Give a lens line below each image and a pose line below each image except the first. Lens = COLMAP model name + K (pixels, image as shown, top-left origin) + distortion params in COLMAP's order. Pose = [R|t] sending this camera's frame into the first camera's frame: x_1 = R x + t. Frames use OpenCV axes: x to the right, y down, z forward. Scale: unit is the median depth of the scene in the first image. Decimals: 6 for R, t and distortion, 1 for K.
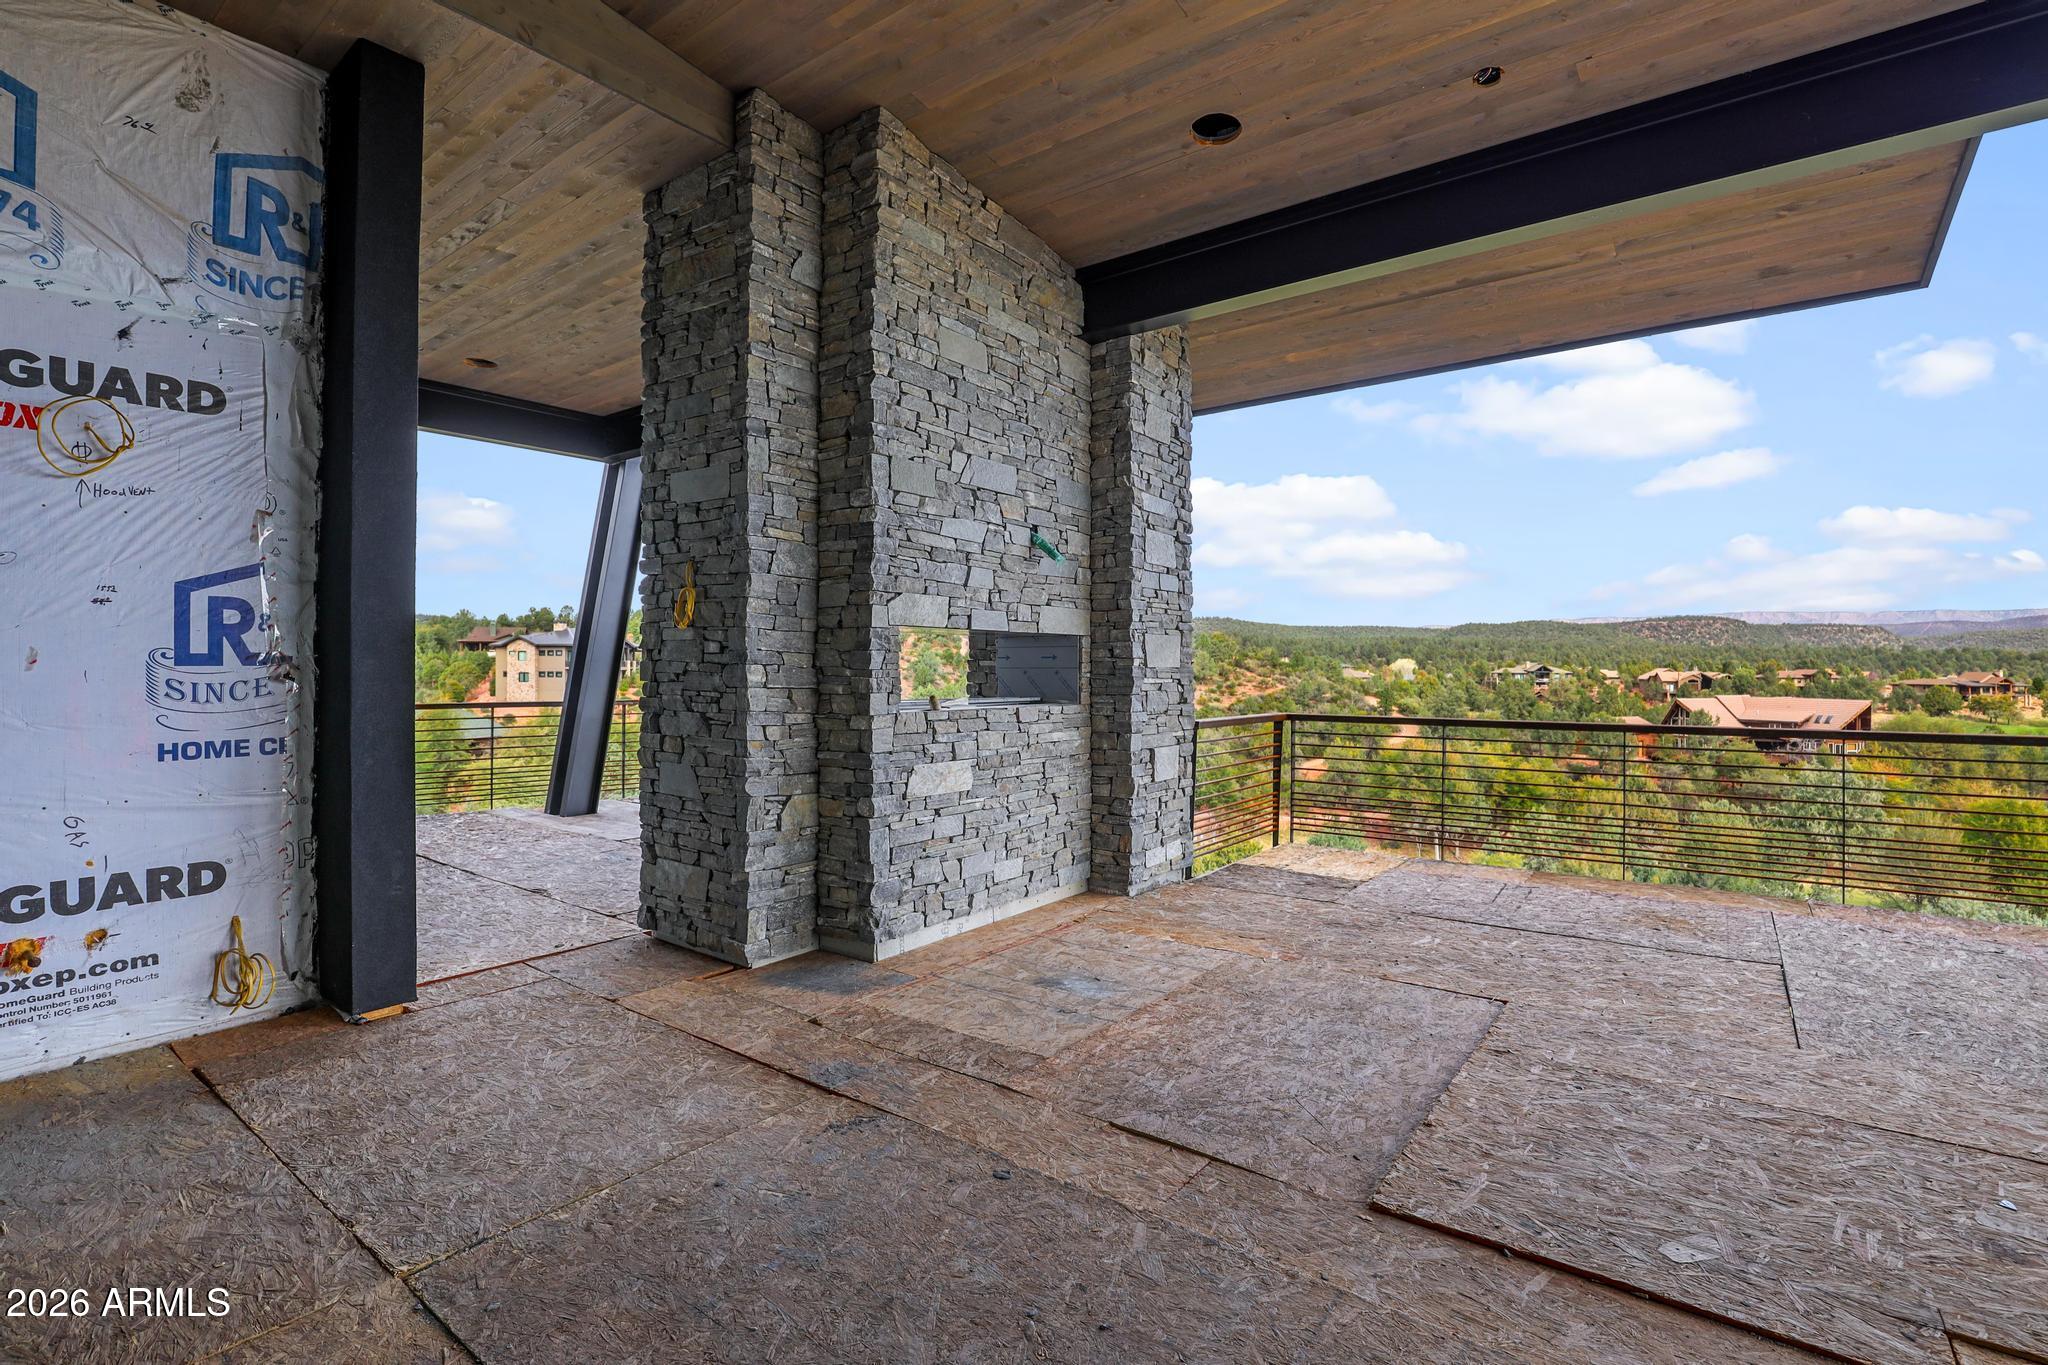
lens RADIAL K [[954.7, 0, 1022.4], [0, 954.7, 661.7], [0, 0, 1]] dist [-0.021994, 0.001416]
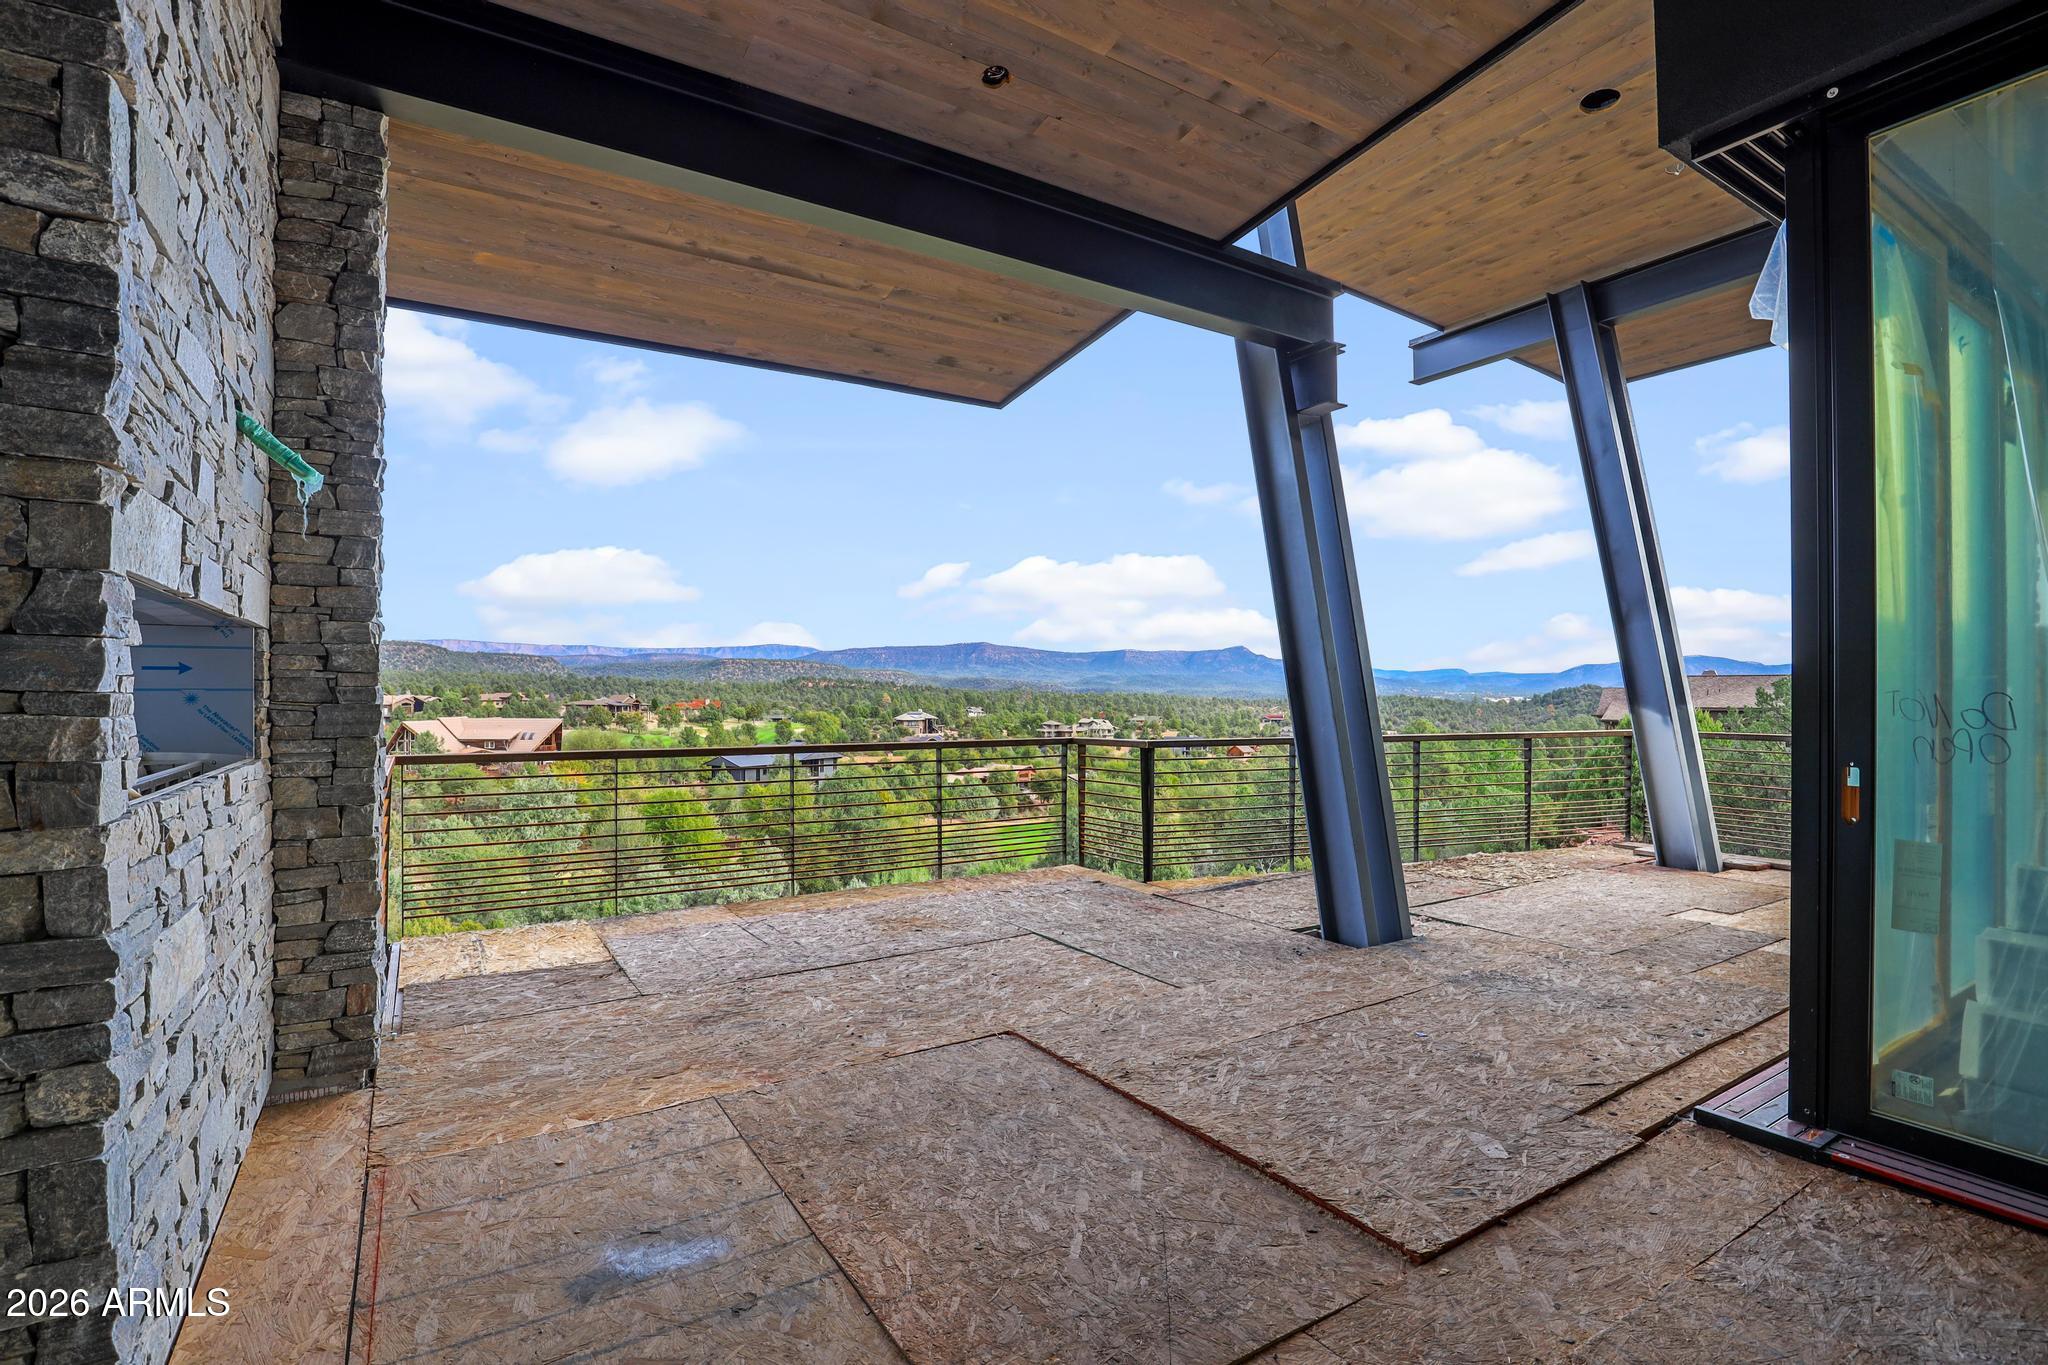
lens RADIAL K [[950.1, 0, 1017.7], [0, 950.1, 690.9], [0, 0, 1]] dist [-0.028437, 0.000506]
pose [[0.361458, 0.001233, 0.932387, -0.311784], [-0.006768, 0.999976, 0.001301, 0.004157], [-0.932364, -0.006781, 0.361458, 0.501708]]
